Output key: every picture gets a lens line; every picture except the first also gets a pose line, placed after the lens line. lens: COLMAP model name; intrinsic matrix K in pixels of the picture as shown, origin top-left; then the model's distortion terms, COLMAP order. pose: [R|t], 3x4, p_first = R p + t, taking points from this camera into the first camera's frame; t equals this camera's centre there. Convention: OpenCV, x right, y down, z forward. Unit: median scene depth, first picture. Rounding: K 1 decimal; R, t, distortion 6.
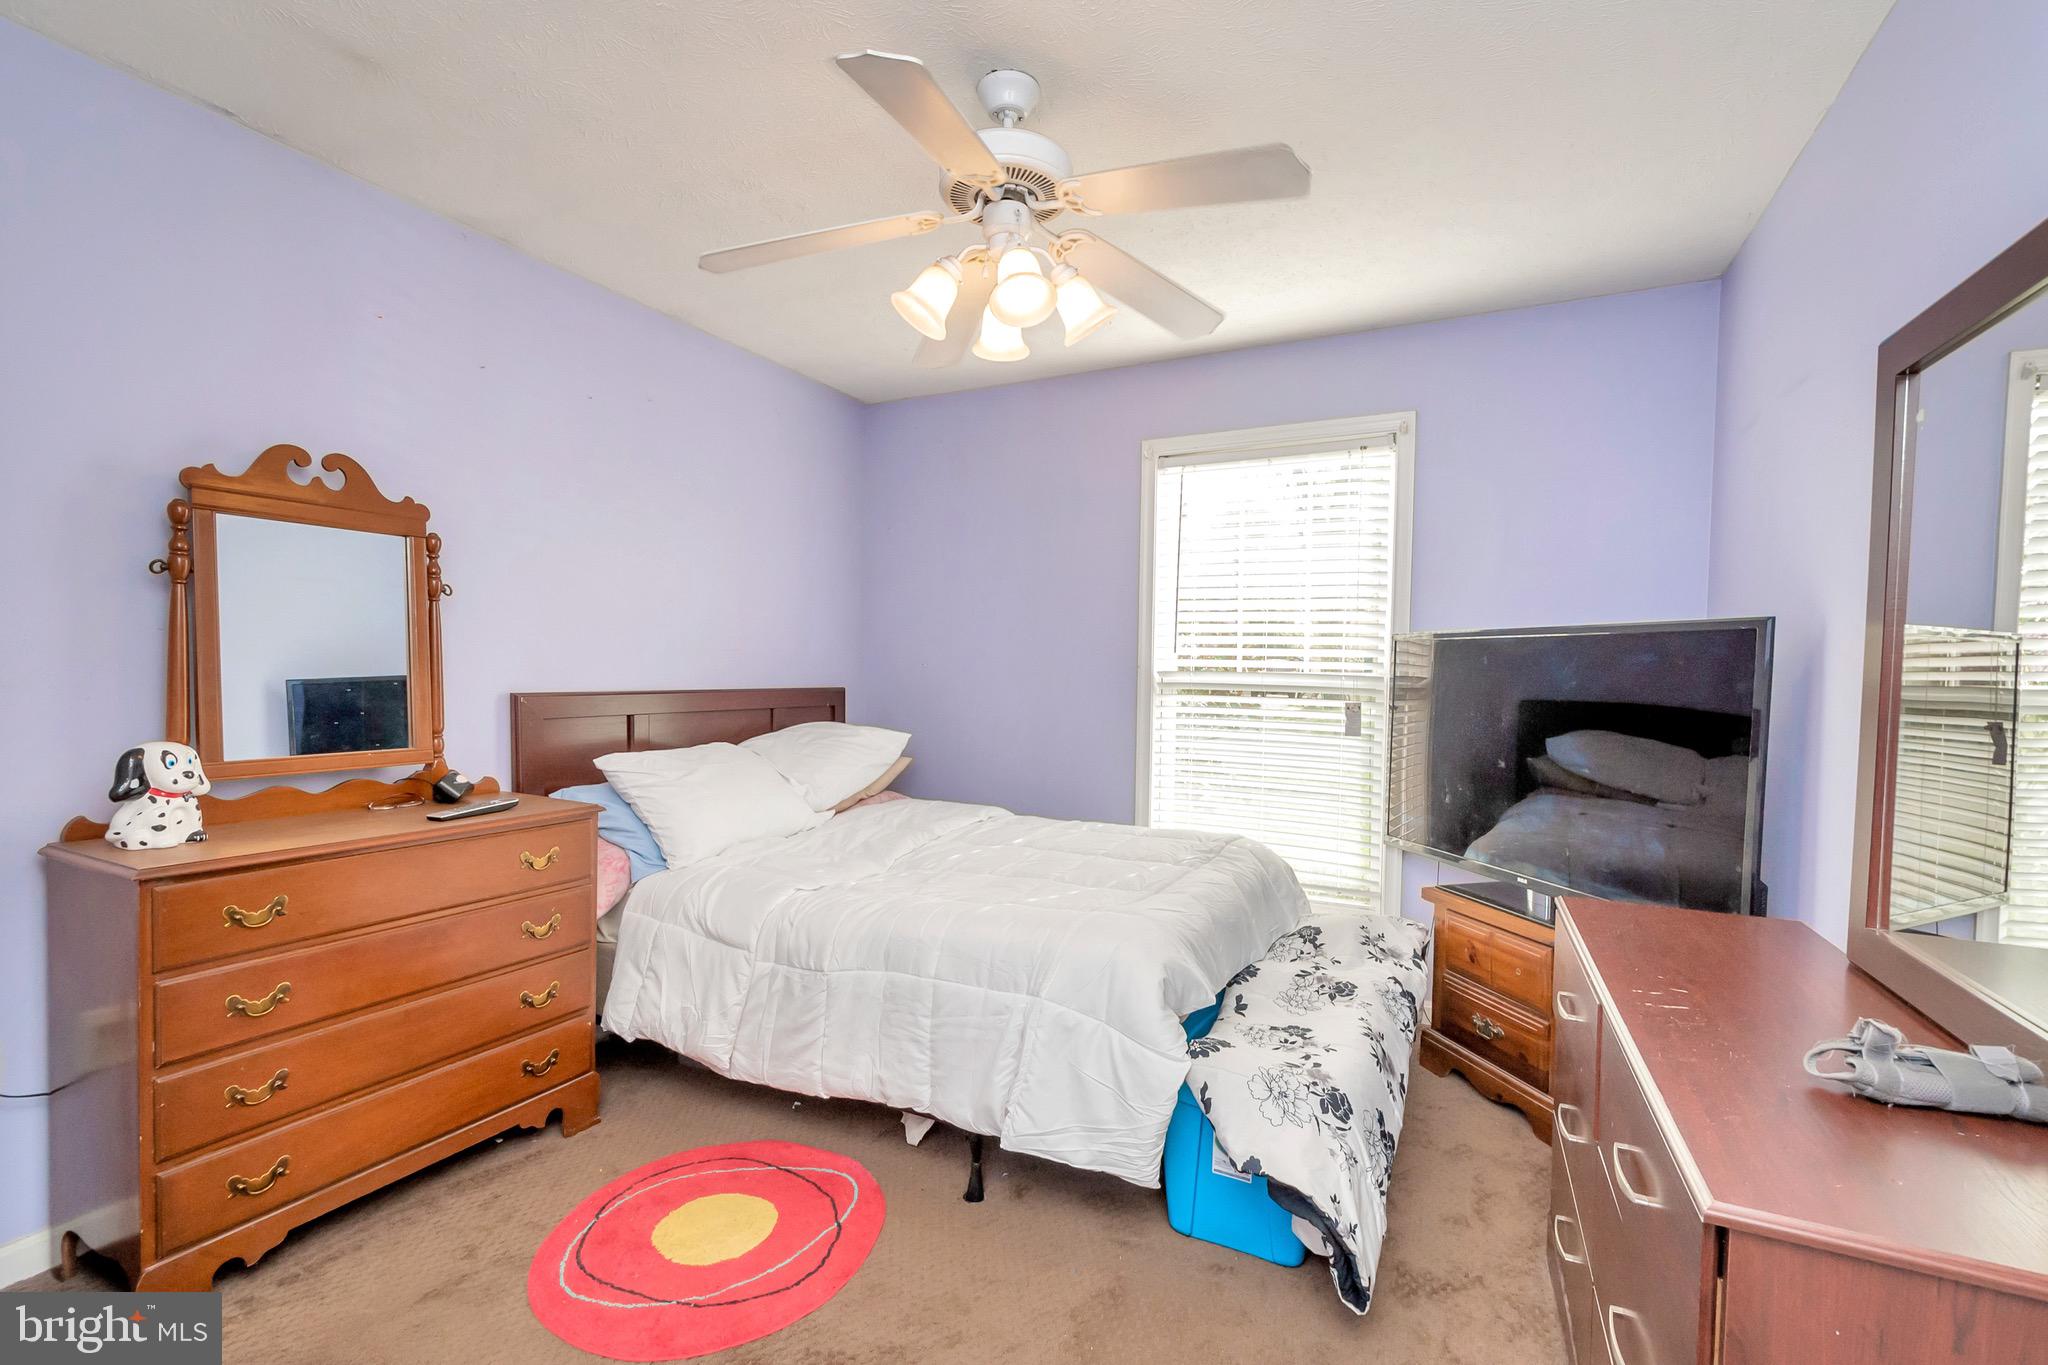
lens RADIAL K [[896.4, 0, 1035.1], [0, 896.4, 705.9], [0, 0, 1]] dist [0.019698, -0.009436]
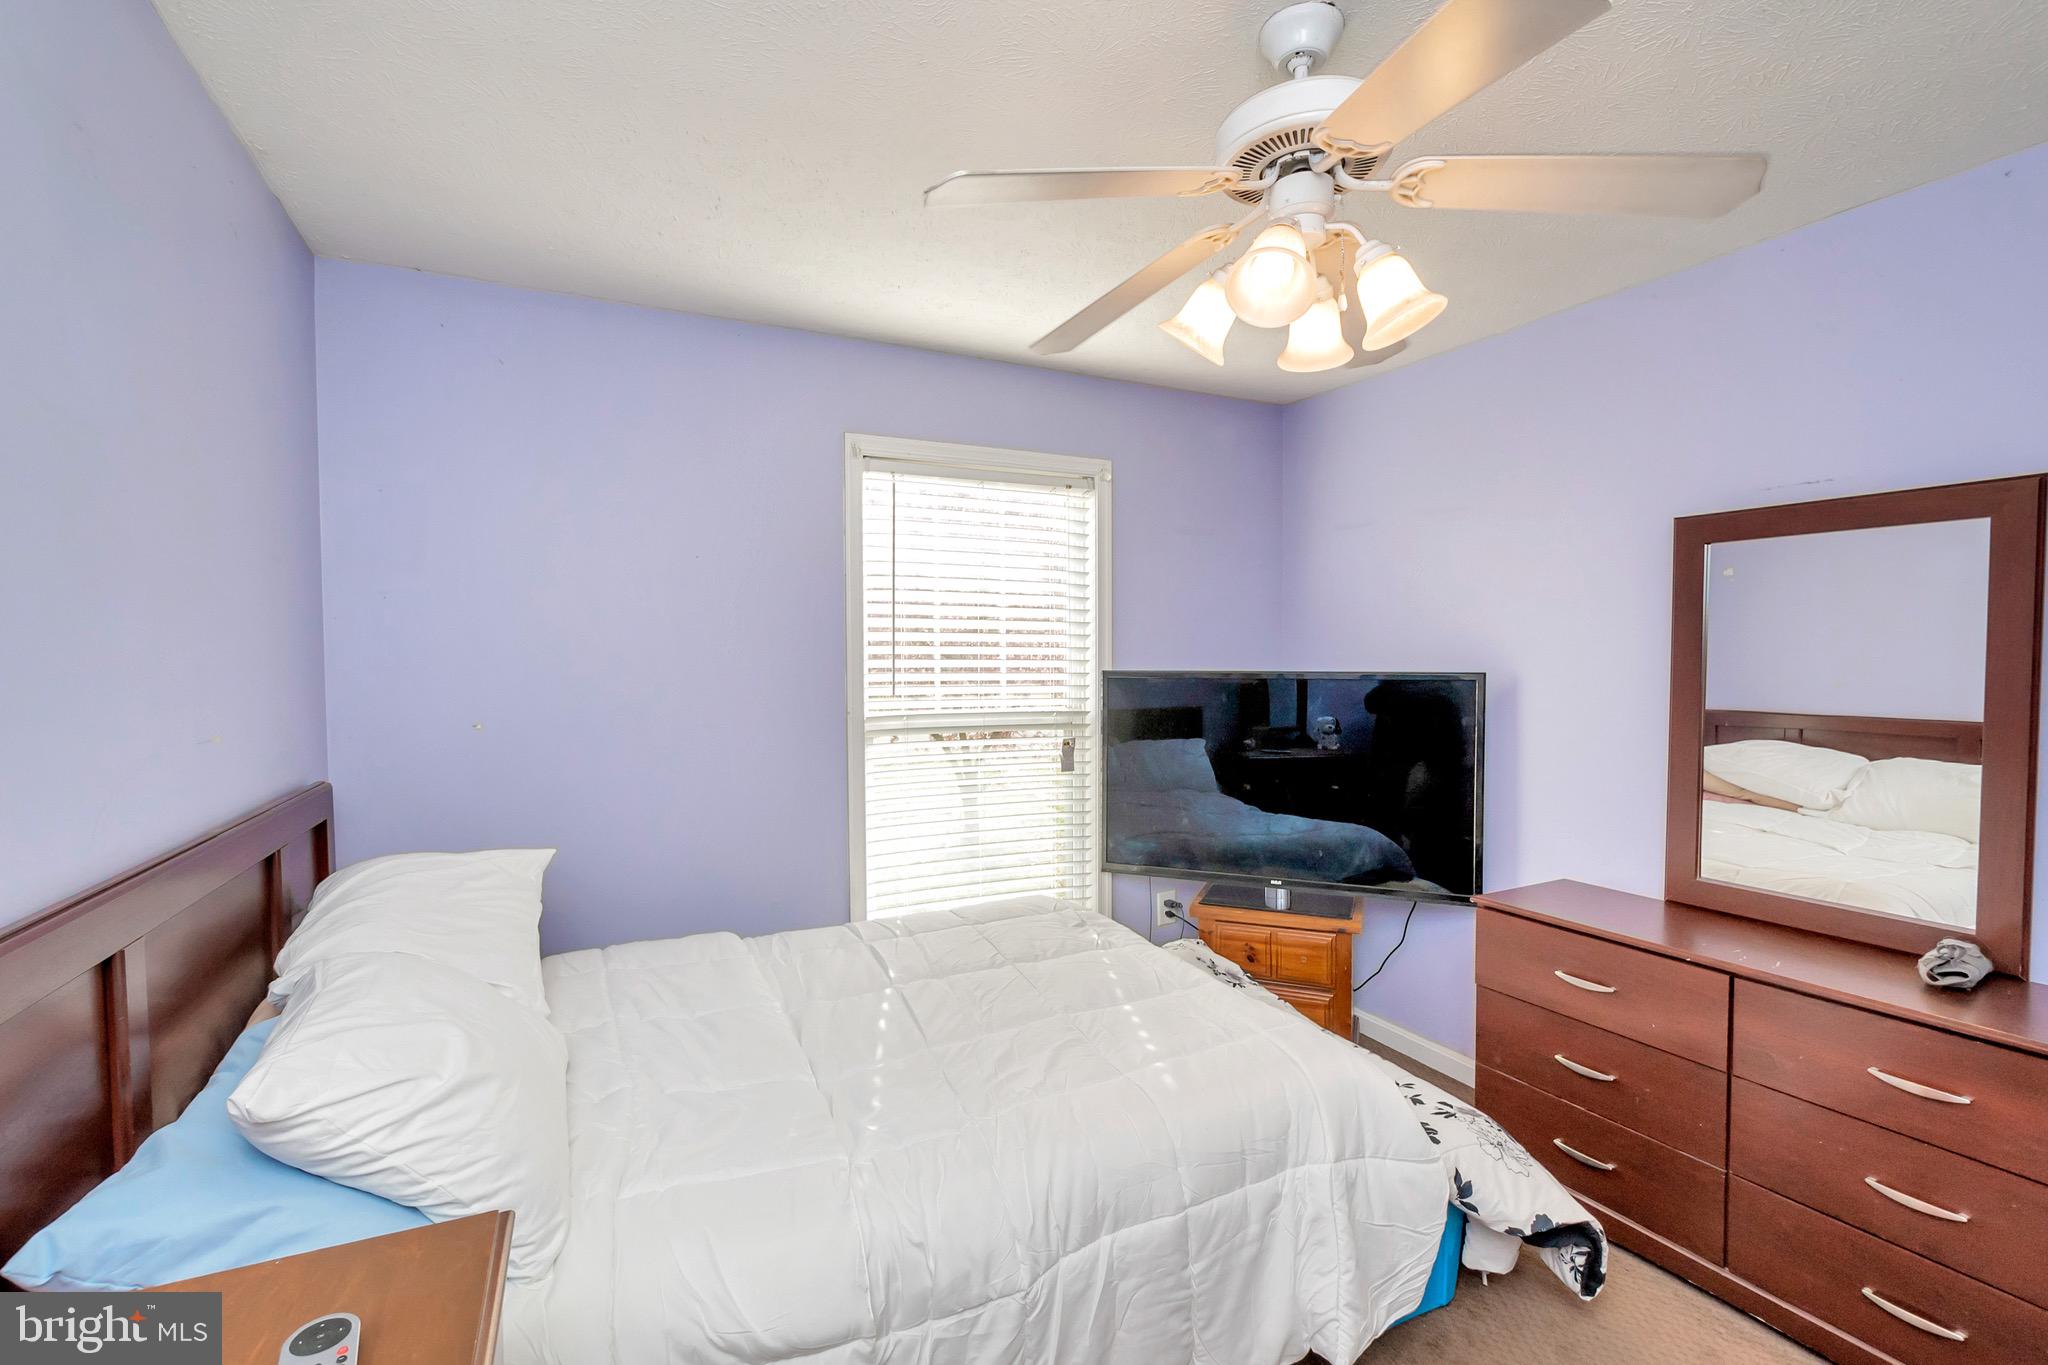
lens RADIAL K [[914.6, 0, 1024.0], [0, 914.6, 682.5], [0, 0, 1]] dist [-0.001855, -0.000184]
pose [[0.600823, -0.039540, 0.798403, -0.490643], [0.050677, 0.998651, 0.011321, -0.079883], [-0.797774, 0.033658, 0.602016, 0.423726]]
